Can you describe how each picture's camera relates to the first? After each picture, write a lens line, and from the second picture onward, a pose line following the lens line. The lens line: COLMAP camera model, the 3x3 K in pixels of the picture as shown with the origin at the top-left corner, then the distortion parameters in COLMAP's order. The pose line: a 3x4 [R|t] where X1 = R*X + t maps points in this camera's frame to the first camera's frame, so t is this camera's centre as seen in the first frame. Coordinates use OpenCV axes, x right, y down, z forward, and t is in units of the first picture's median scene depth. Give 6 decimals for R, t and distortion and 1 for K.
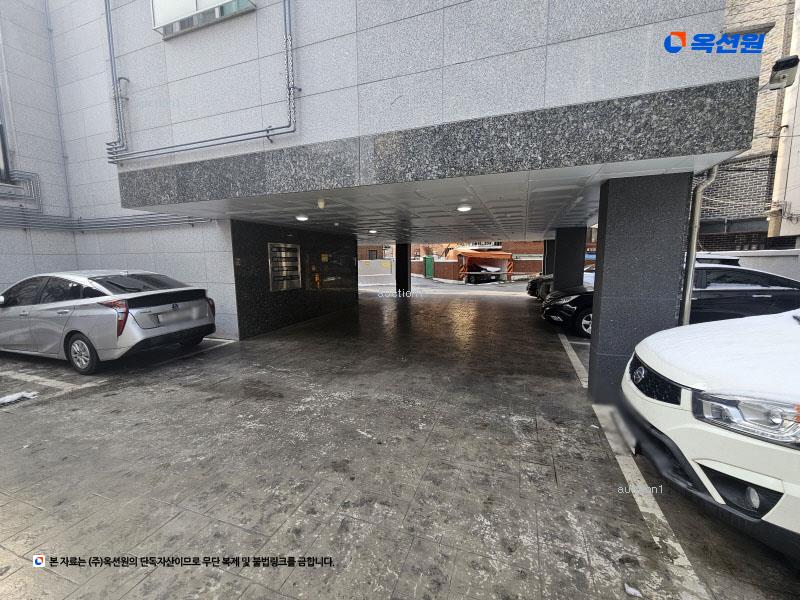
lens RADIAL K [[329.3, 0, 397.4], [0, 329.3, 301.1], [0, 0, 1]] dist [-0.004027, 0.001404]
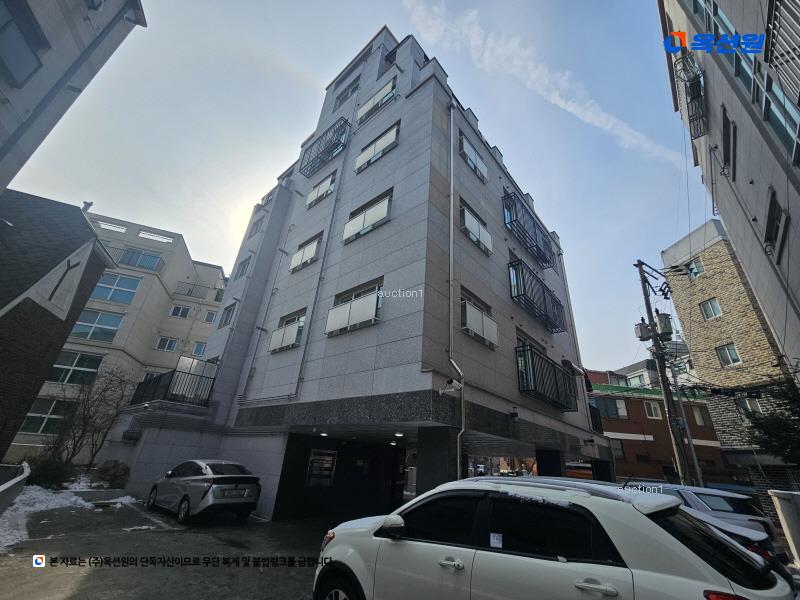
lens RADIAL K [[329.3, 0, 403.5], [0, 329.3, 302.4], [0, 0, 1]] dist [-0.004027, 0.001404]
pose [[0.931009, -0.093877, -0.352717, 0.894436], [-0.118408, 0.836413, -0.535156, 0.030461], [0.345256, 0.540000, 0.767593, -0.578391]]
